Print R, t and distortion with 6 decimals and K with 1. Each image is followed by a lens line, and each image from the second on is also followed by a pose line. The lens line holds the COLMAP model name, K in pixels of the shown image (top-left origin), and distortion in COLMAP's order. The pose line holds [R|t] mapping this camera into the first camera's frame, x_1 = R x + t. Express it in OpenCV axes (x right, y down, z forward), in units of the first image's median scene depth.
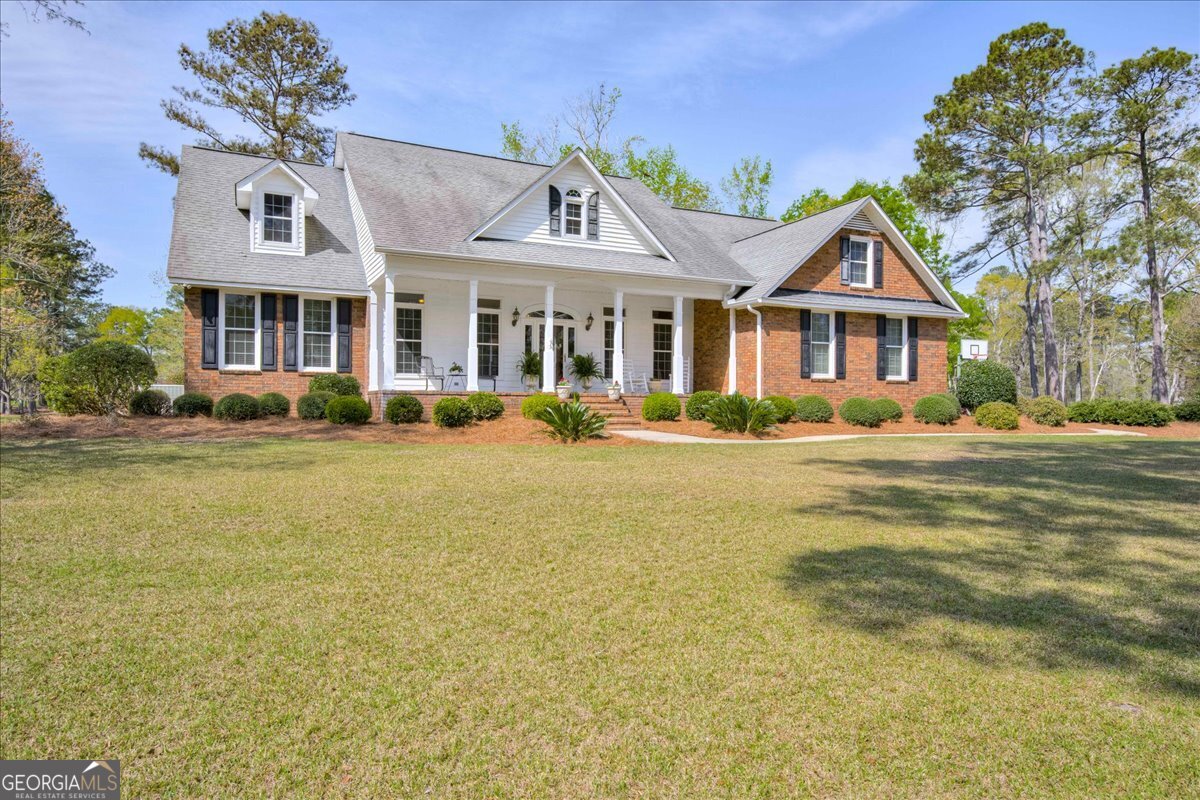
lens RADIAL K [[712.0, 0, 566.0], [0, 712.0, 400.6], [0, 0, 1]] dist [0.027863, 0.000901]
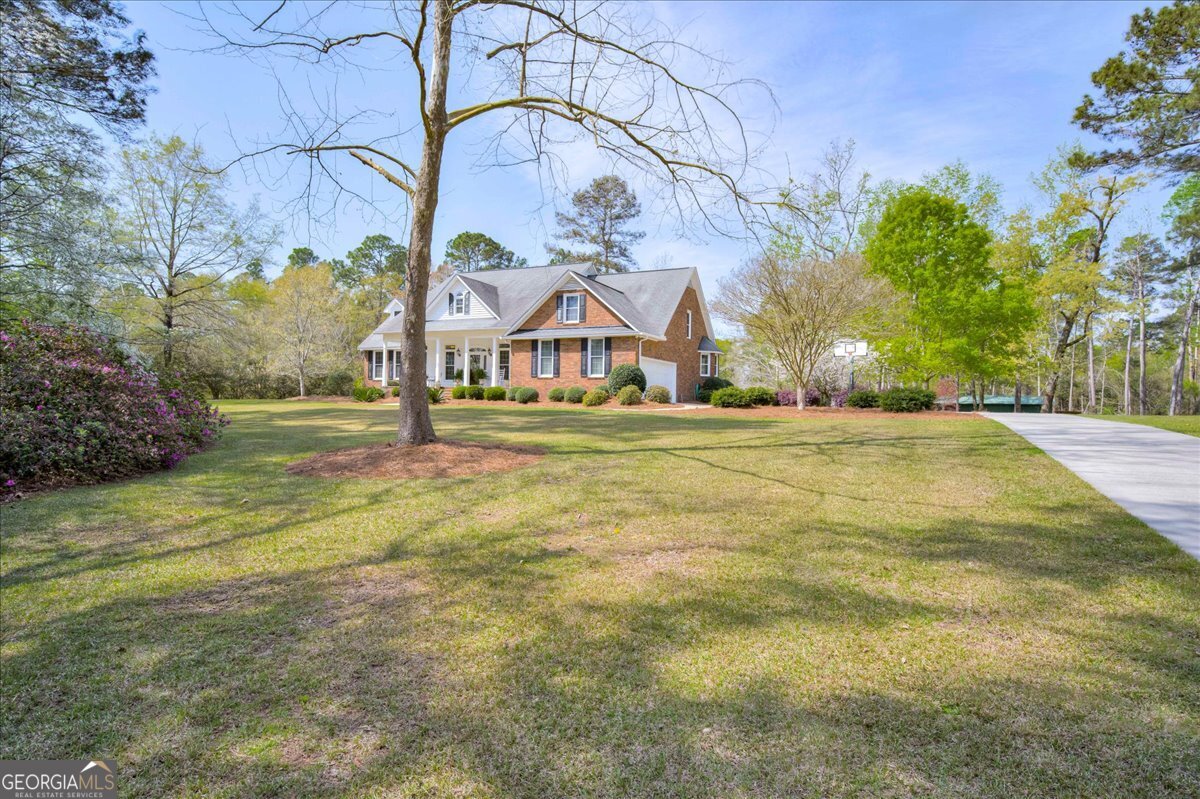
lens RADIAL K [[565.9, 0, 600.0], [0, 565.9, 399.5], [0, 0, 1]] dist [-0.001377, -0.000198]
pose [[0.683445, 0.004401, -0.729988, 1.474069], [-0.007528, 0.999971, -0.001020, 0.024559], [0.729963, 0.006192, 0.683459, 0.136152]]
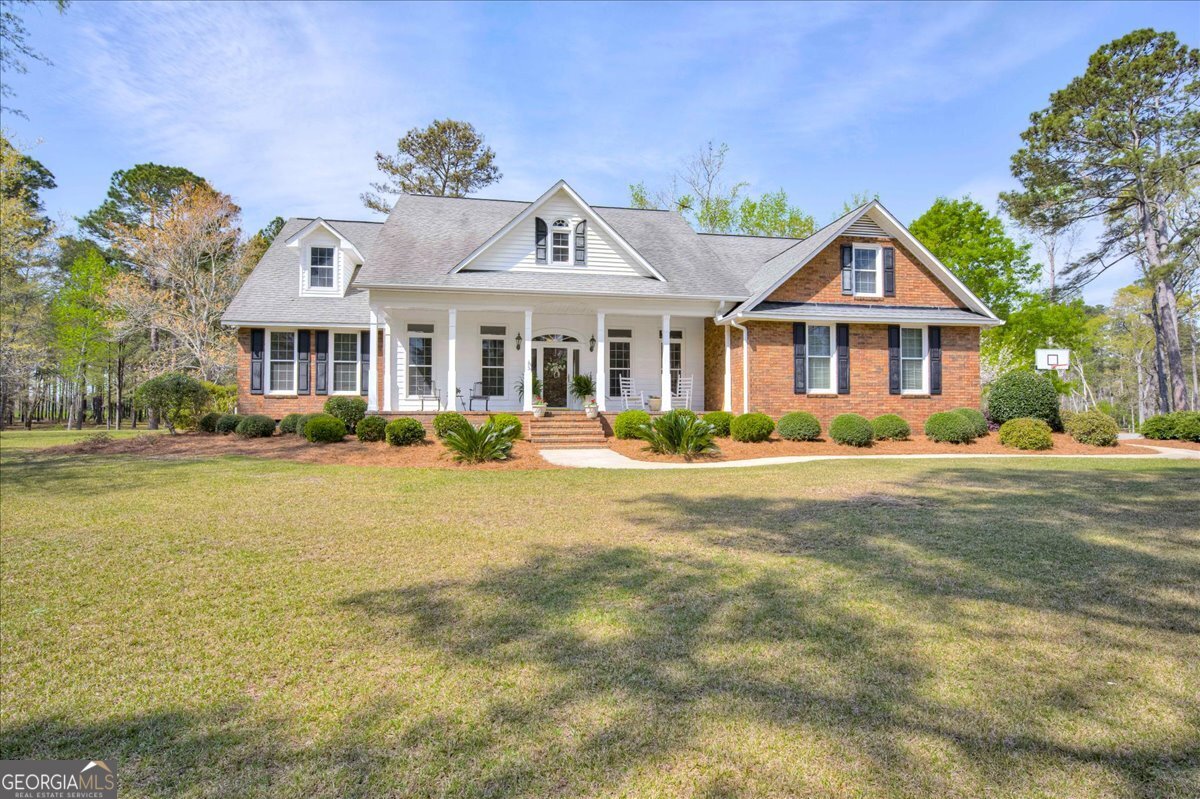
lens RADIAL K [[567.2, 0, 585.4], [0, 567.2, 401.5], [0, 0, 1]] dist [-0.010130, -0.001081]
pose [[0.967099, -0.011649, -0.254134, 0.244909], [0.007061, 0.999795, -0.018957, -0.008653], [0.254303, 0.016539, 0.966983, 0.188893]]
